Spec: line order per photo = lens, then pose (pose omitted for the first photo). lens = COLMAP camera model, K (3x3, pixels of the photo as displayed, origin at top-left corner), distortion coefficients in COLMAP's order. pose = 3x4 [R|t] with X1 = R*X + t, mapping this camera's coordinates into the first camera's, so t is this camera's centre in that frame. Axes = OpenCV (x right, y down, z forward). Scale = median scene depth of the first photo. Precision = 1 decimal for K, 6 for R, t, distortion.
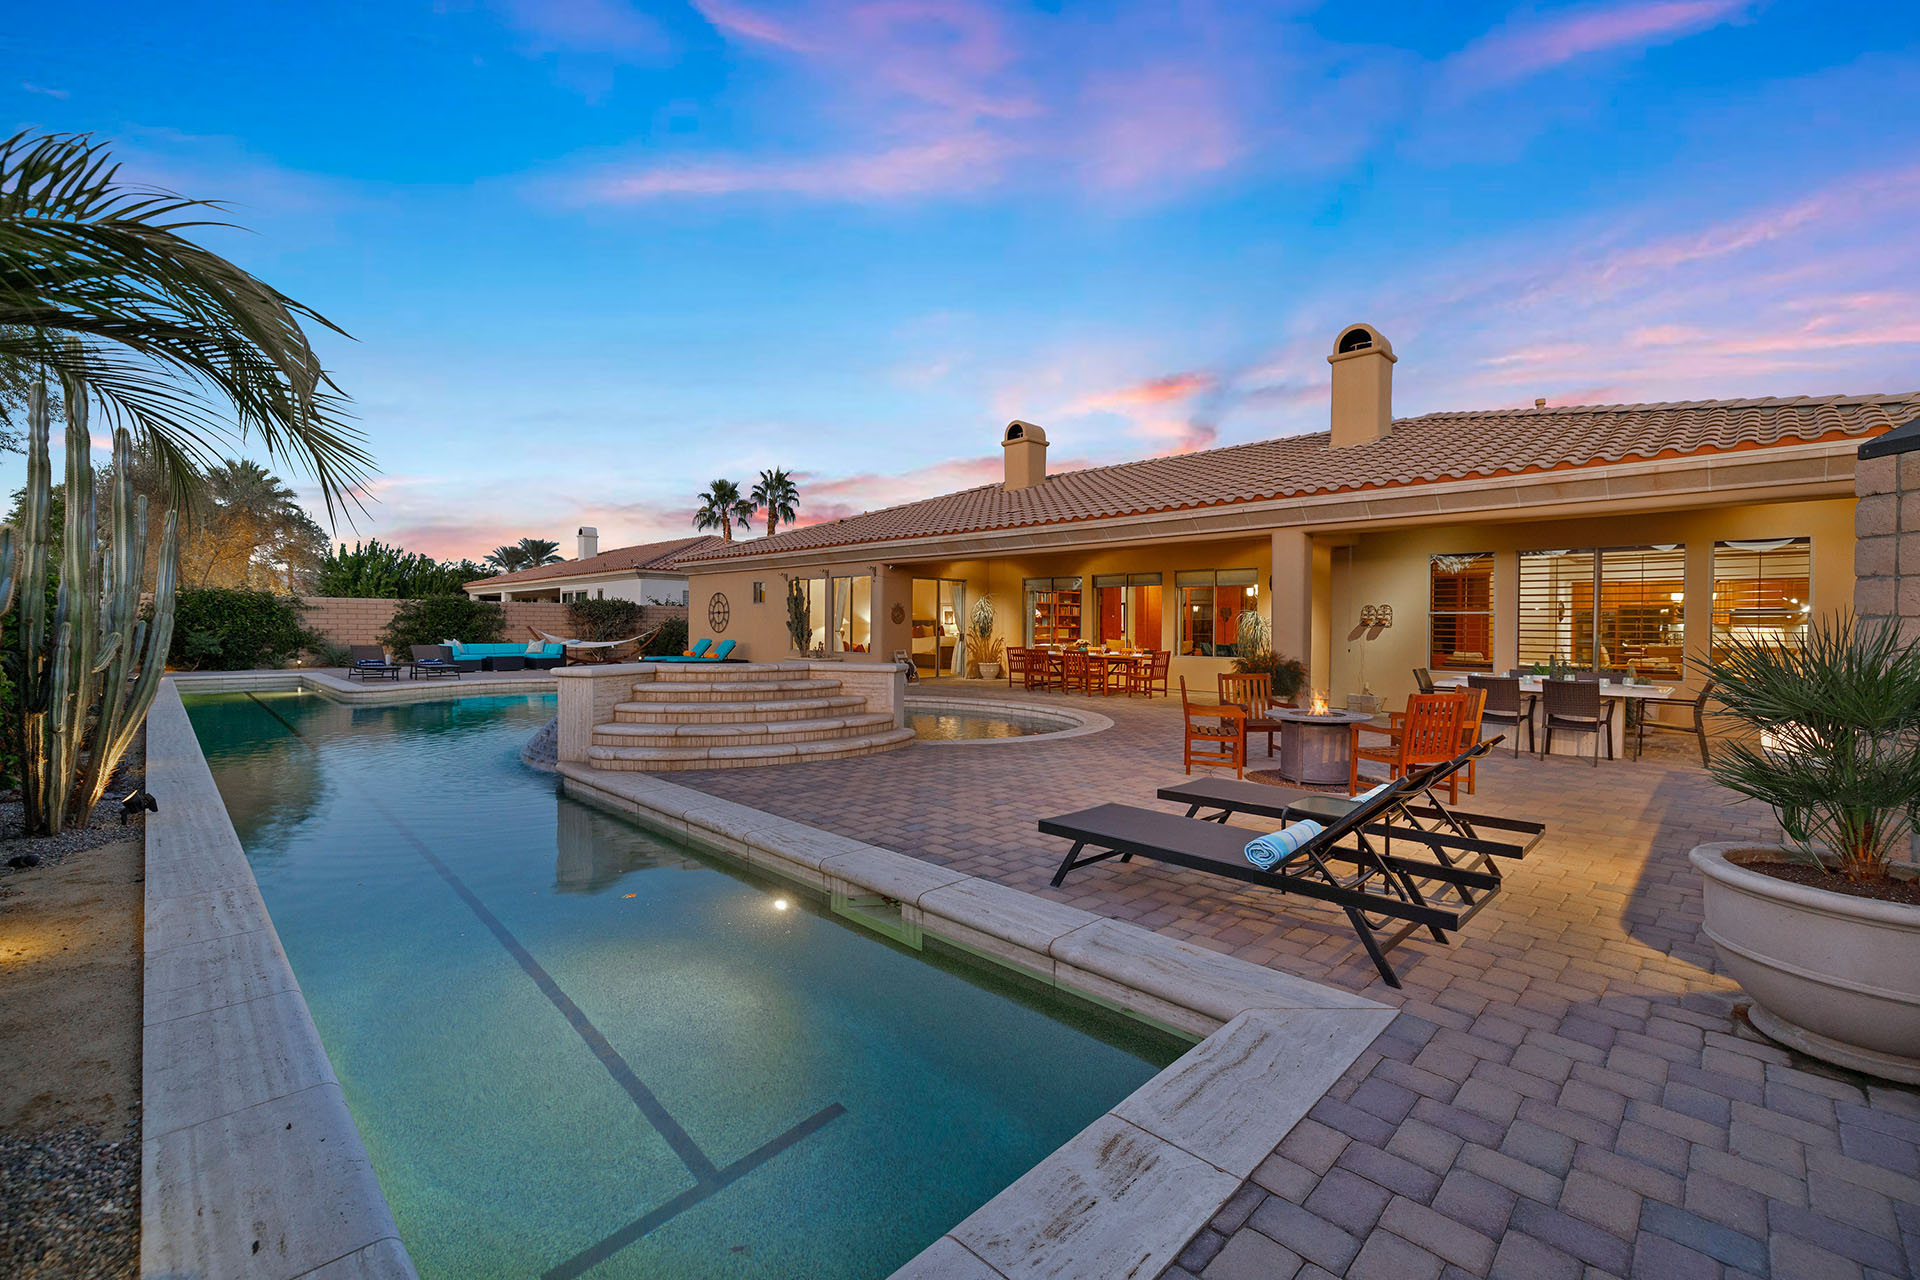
lens RADIAL K [[799.9, 0, 968.6], [0, 799.9, 631.7], [0, 0, 1]] dist [-0.003209, 0.000460]
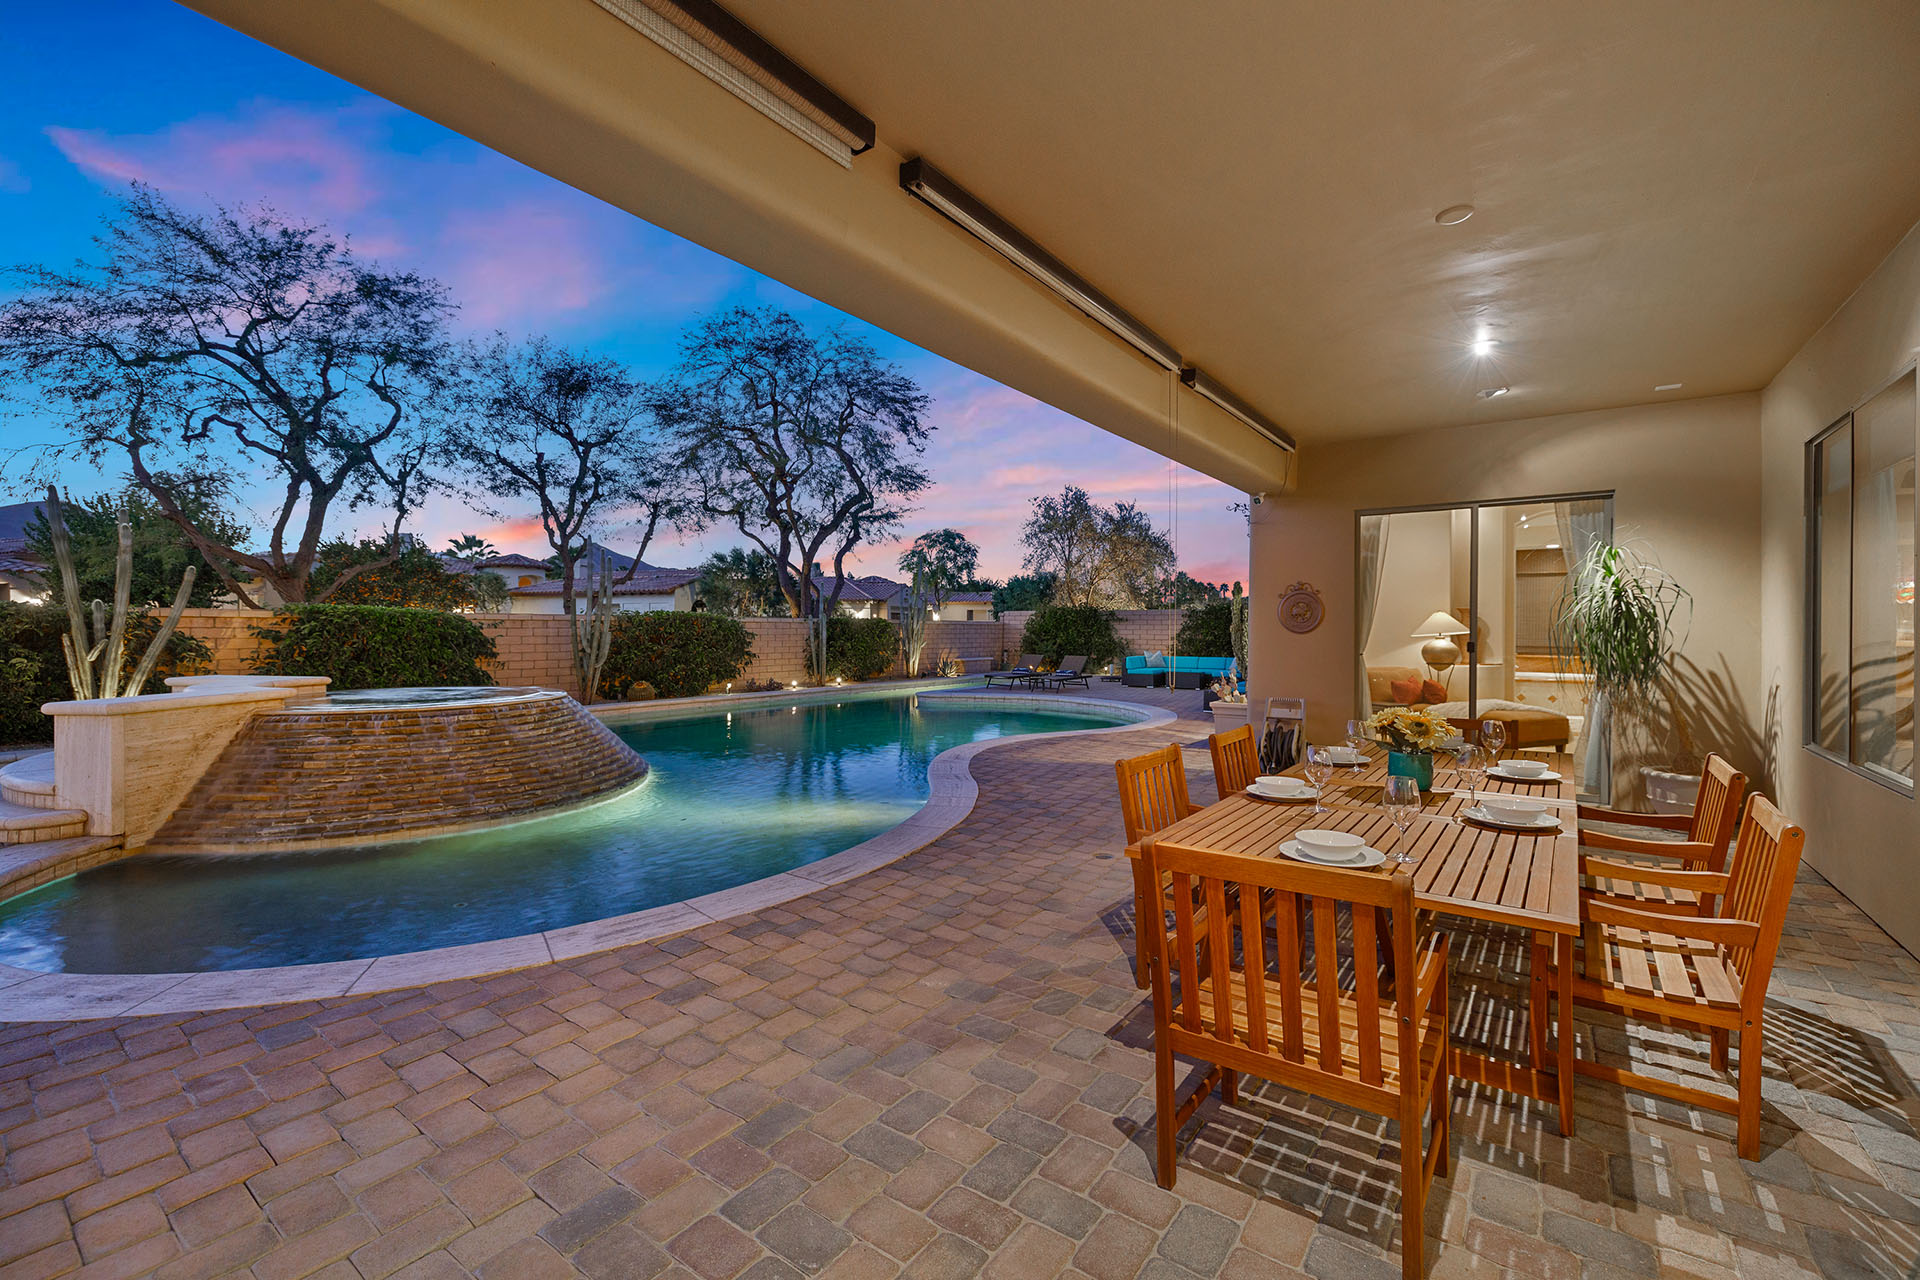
lens RADIAL K [[799.9, 0, 963.8], [0, 799.9, 635.2], [0, 0, 1]] dist [-0.003209, 0.000460]
pose [[0.146292, 0.000741, -0.989241, 0.264730], [-0.009163, 0.999958, -0.000606, -0.006476], [0.989199, 0.009153, 0.146293, 0.703848]]
